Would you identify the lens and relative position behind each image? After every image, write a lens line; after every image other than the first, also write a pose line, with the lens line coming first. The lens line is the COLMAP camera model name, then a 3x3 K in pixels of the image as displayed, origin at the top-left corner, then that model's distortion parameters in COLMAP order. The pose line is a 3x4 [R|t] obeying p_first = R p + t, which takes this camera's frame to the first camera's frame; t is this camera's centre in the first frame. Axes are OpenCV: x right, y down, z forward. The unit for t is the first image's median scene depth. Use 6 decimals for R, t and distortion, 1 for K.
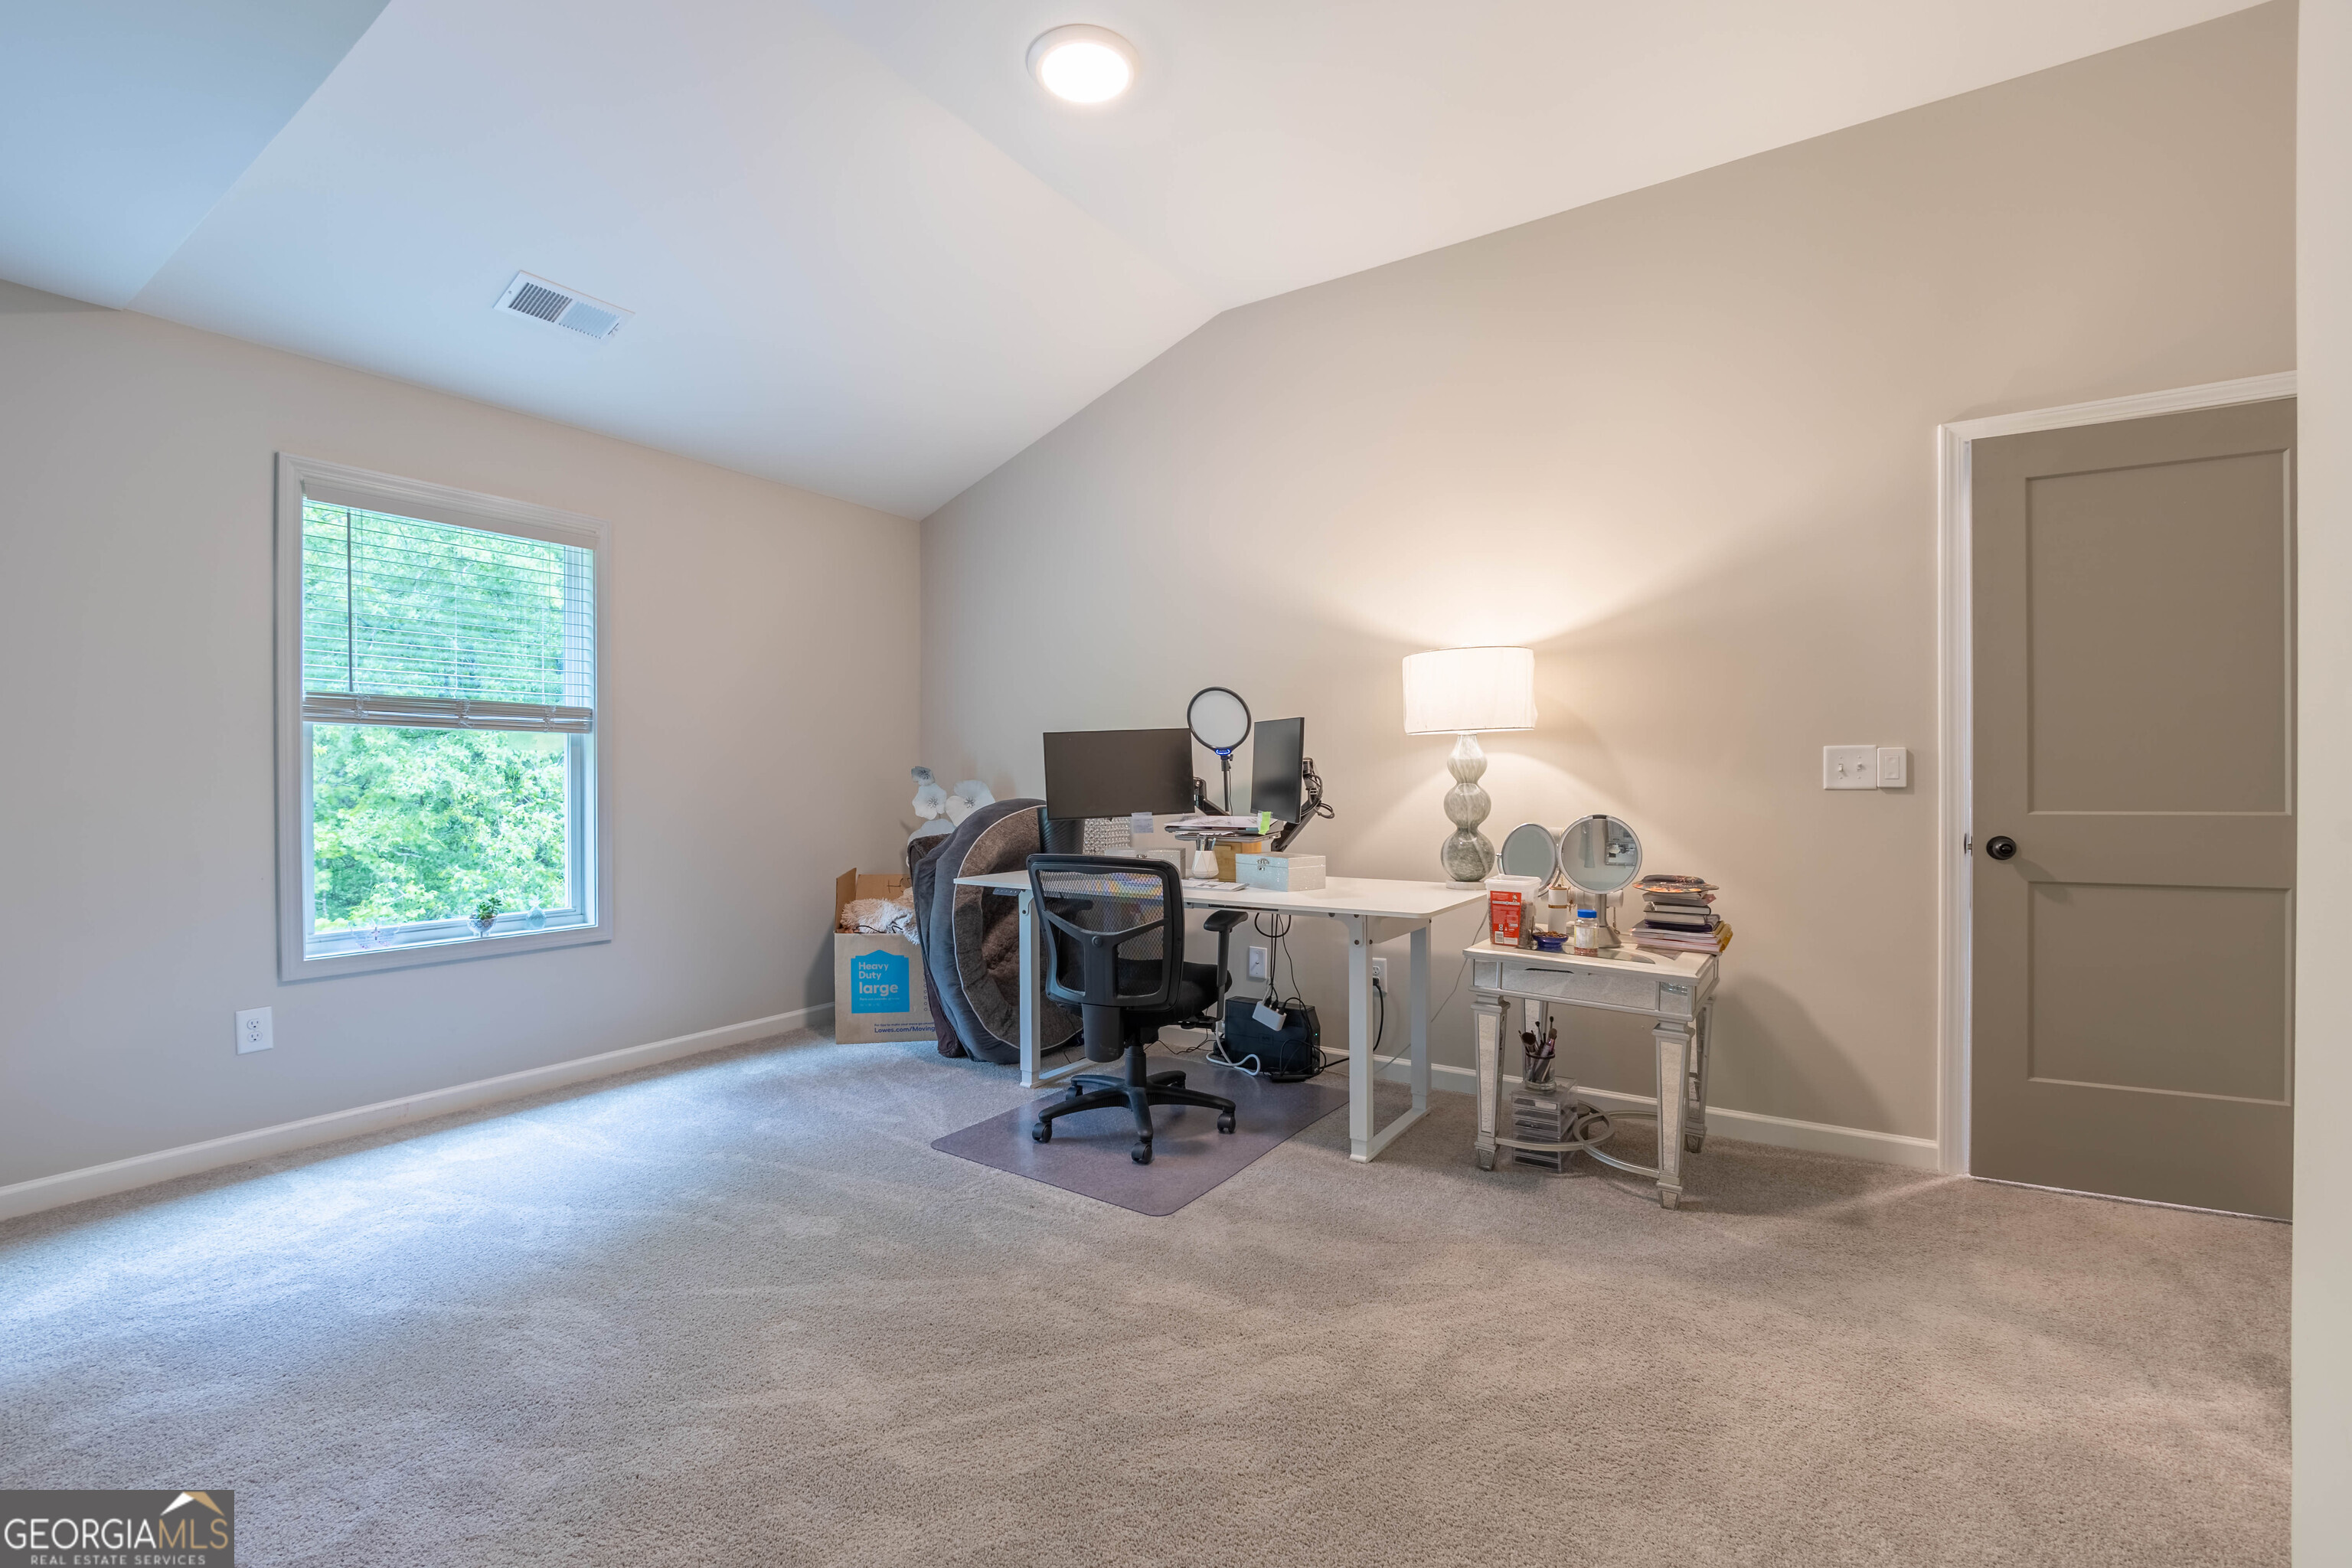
lens RADIAL K [[1000.7, 0, 1176.0], [0, 1000.7, 784.0], [0, 0, 1]] dist [-0.001522, -0.000552]
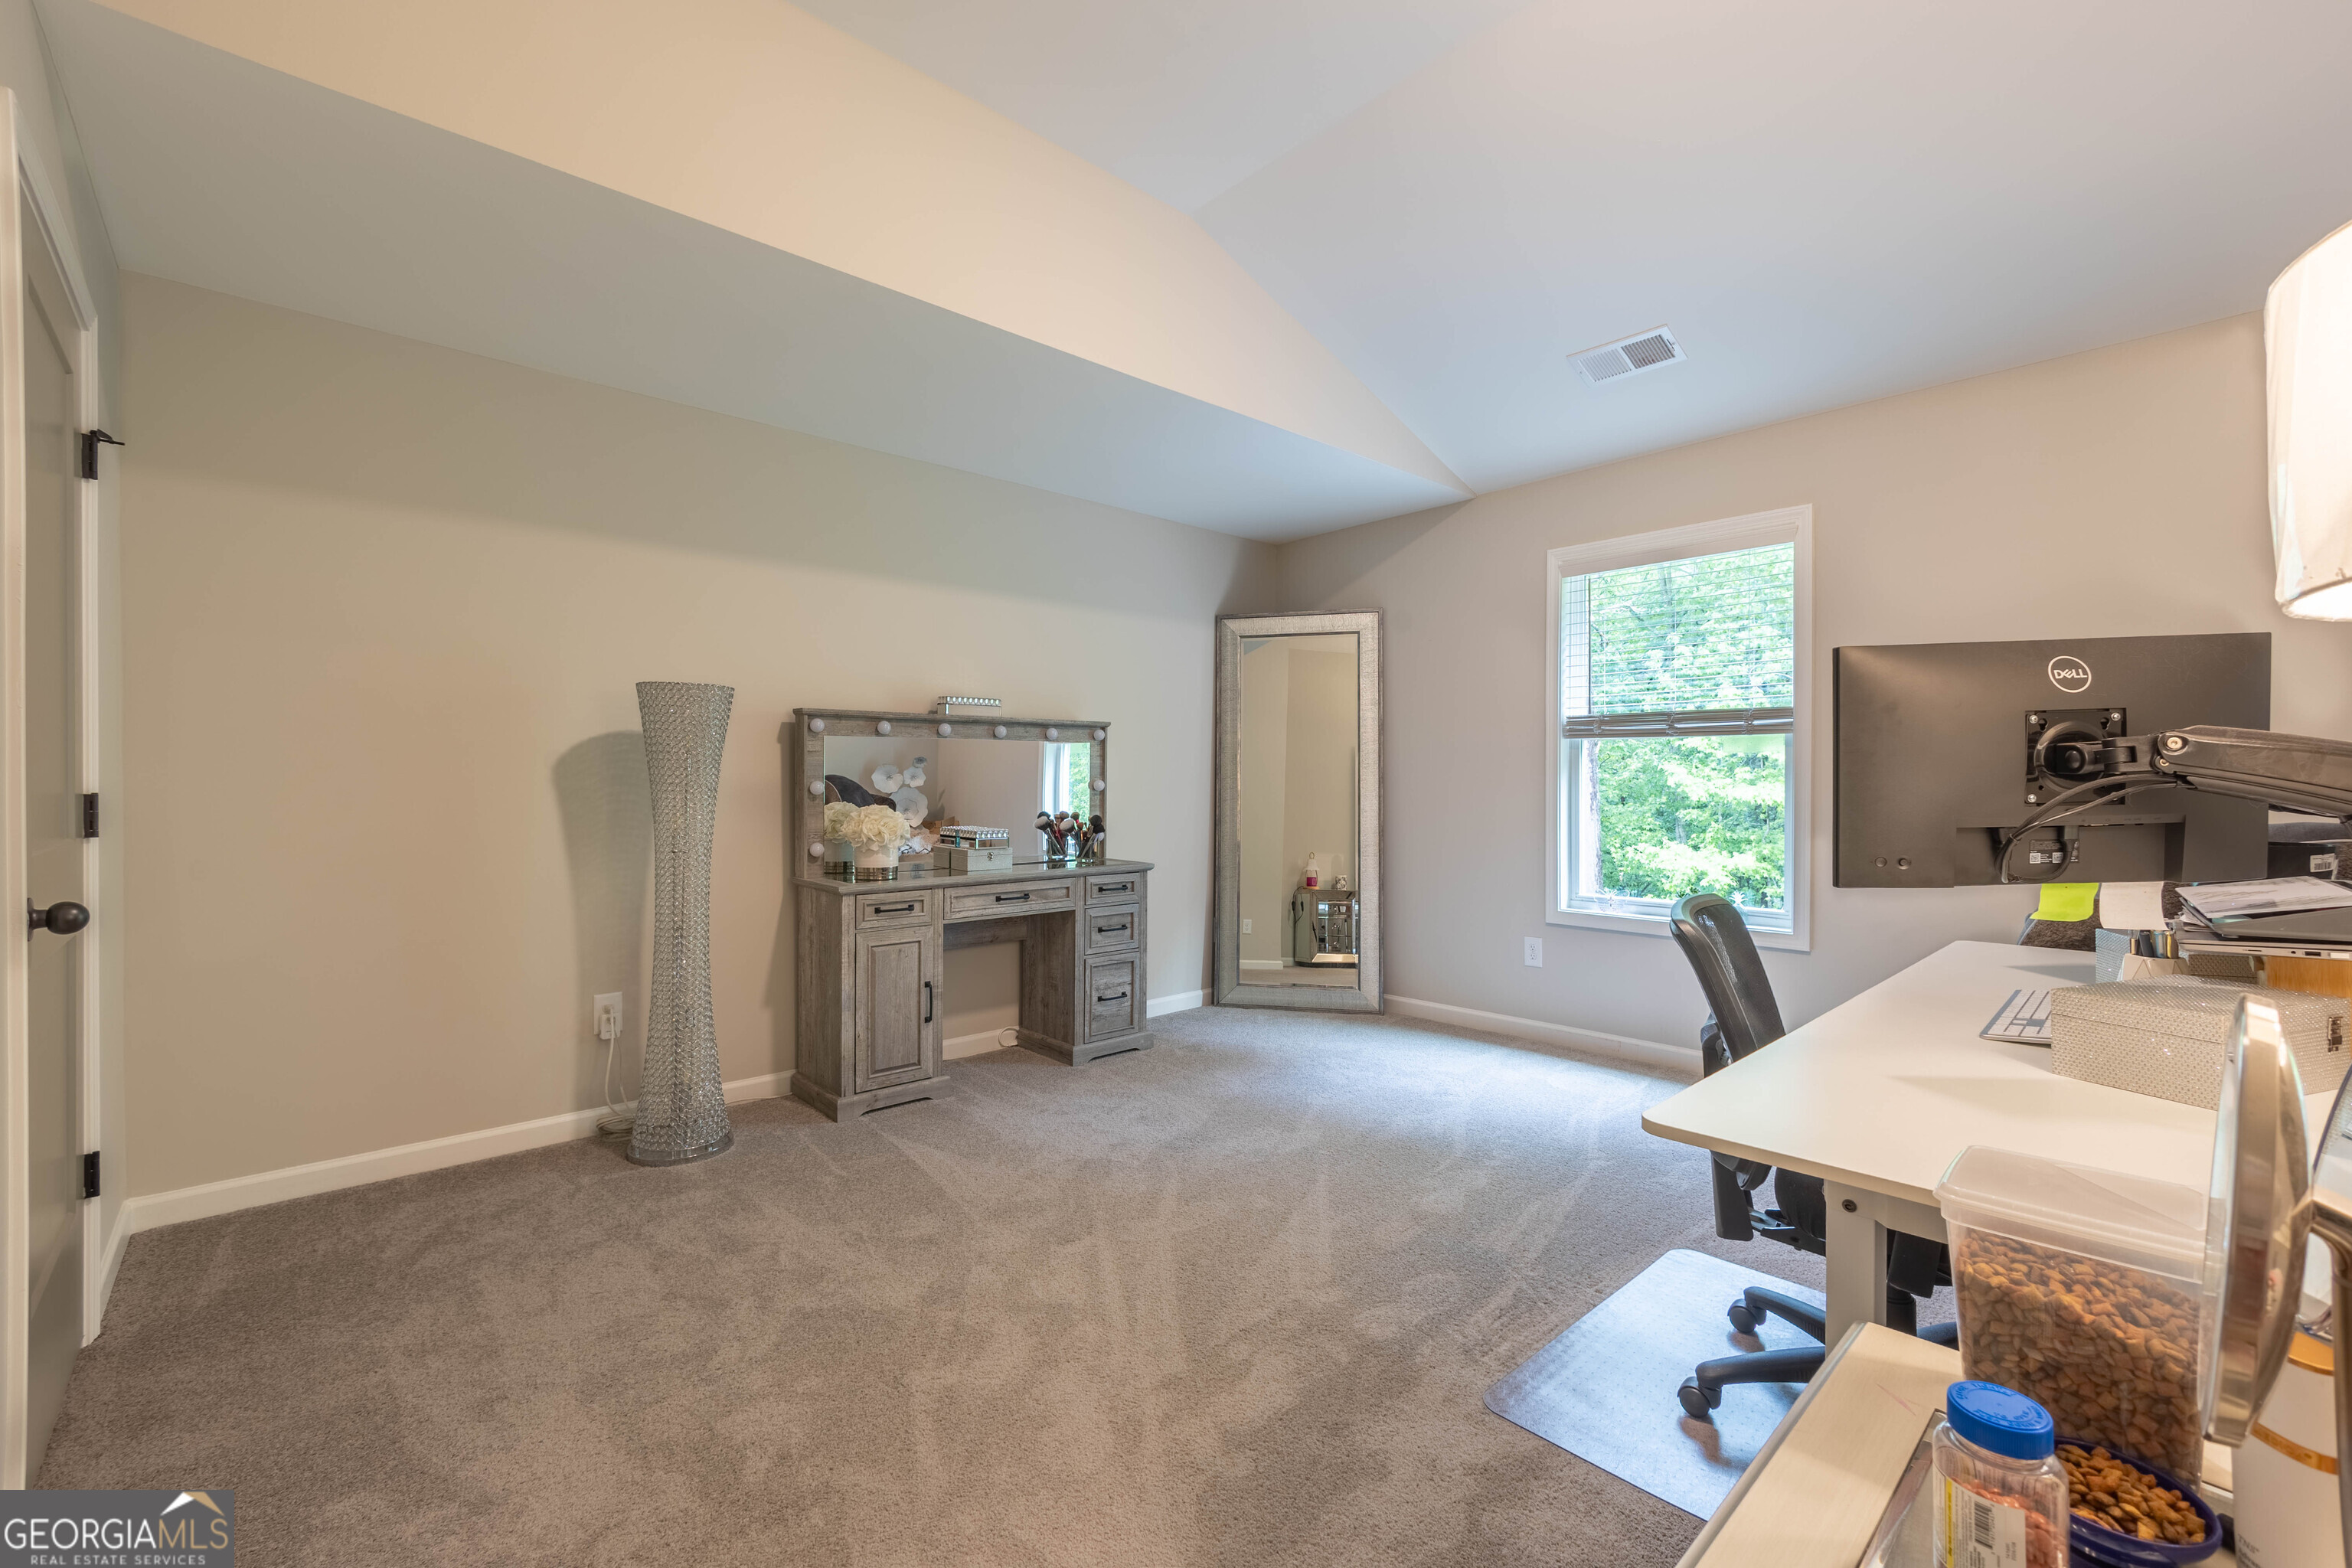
lens RADIAL K [[1000.7, 0, 1176.0], [0, 1000.7, 784.0], [0, 0, 1]] dist [-0.001522, -0.000552]
pose [[-0.224644, 0.003416, -0.974435, 0.736549], [-0.004034, 0.999982, 0.004436, -0.004345], [0.974432, 0.004927, -0.224627, 0.969377]]
